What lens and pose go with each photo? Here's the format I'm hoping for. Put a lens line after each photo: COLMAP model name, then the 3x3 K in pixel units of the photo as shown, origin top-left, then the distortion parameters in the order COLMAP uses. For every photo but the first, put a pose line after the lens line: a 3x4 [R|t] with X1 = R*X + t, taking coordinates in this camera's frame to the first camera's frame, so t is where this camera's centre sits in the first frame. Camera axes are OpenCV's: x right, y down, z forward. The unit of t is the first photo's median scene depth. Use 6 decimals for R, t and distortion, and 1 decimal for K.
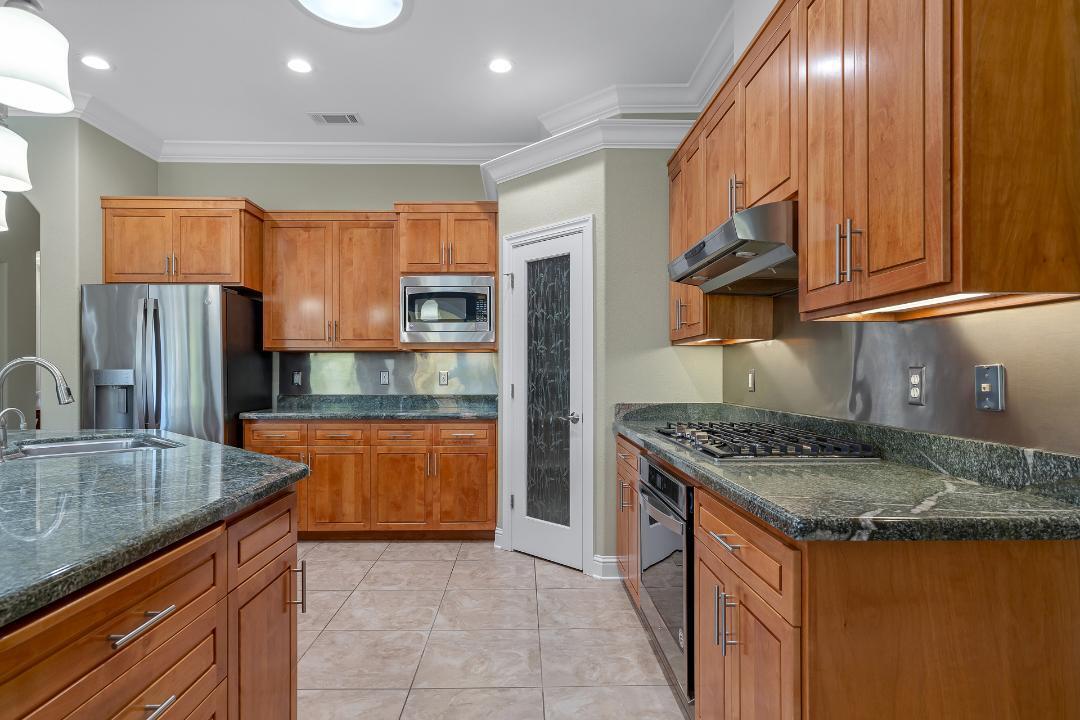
lens RADIAL K [[576.8, 0, 527.0], [0, 576.8, 379.9], [0, 0, 1]] dist [-0.004362, 0.006126]
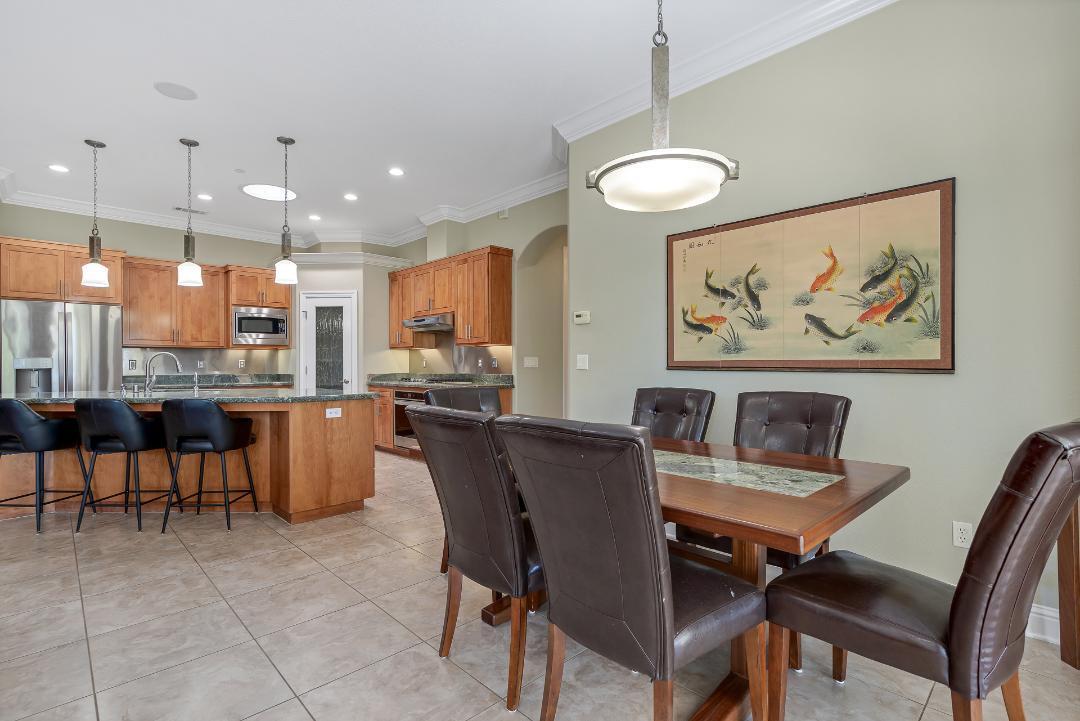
lens RADIAL K [[512.1, 0, 534.7], [0, 512.1, 363.9], [0, 0, 1]] dist [-0.004336, -0.000336]
pose [[0.726608, -0.002782, 0.687046, -0.706578], [0.013654, 0.999853, -0.010391, 0.027588], [-0.686916, 0.016931, 0.726539, -0.870316]]
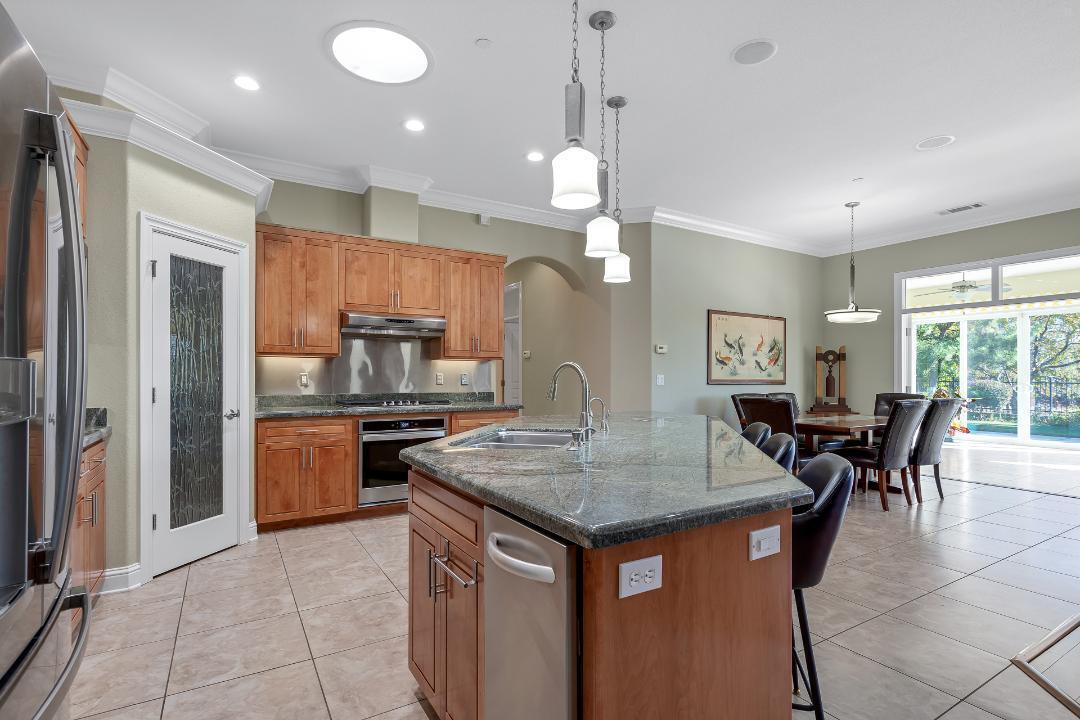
lens RADIAL K [[512.1, 0, 536.3], [0, 512.1, 374.2], [0, 0, 1]] dist [-0.004336, -0.000336]
pose [[-0.502692, 0.003502, 0.864458, -1.045564], [0.009075, 0.999958, 0.001226, -0.008211], [-0.864418, 0.008461, -0.502703, 0.943917]]
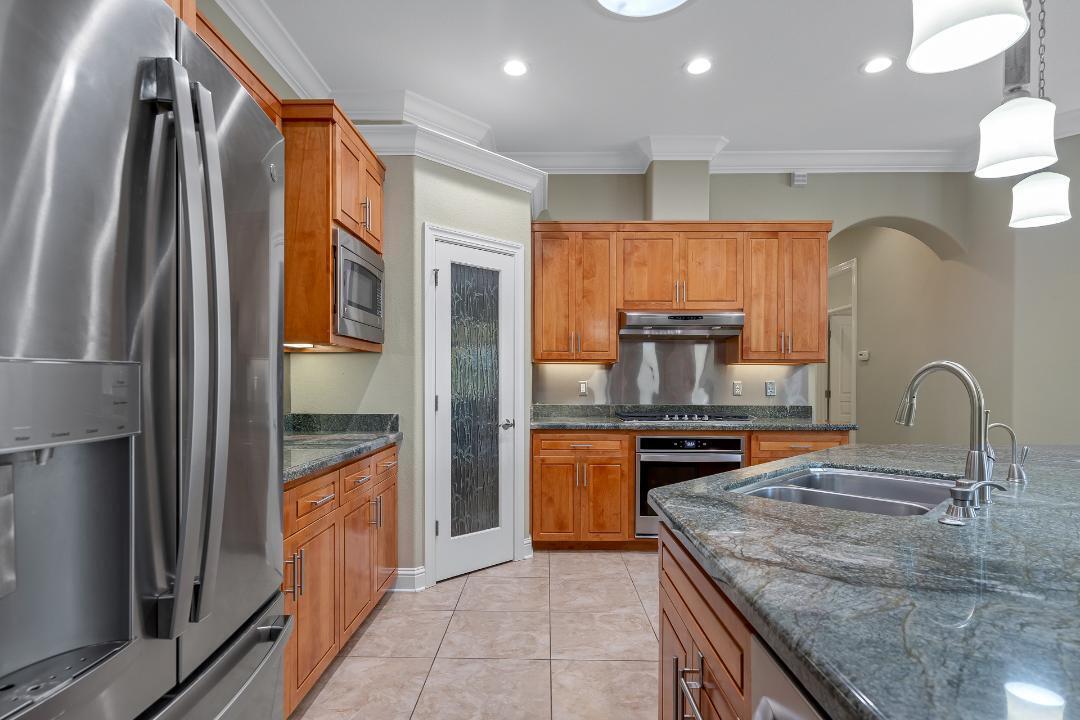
lens RADIAL K [[576.8, 0, 533.1], [0, 576.8, 385.9], [0, 0, 1]] dist [-0.004362, 0.006126]
pose [[0.013990, -0.002866, 0.999898, -0.963275], [0.007730, 0.999966, 0.002758, -0.007738], [-0.999872, 0.007691, 0.014012, 0.893829]]
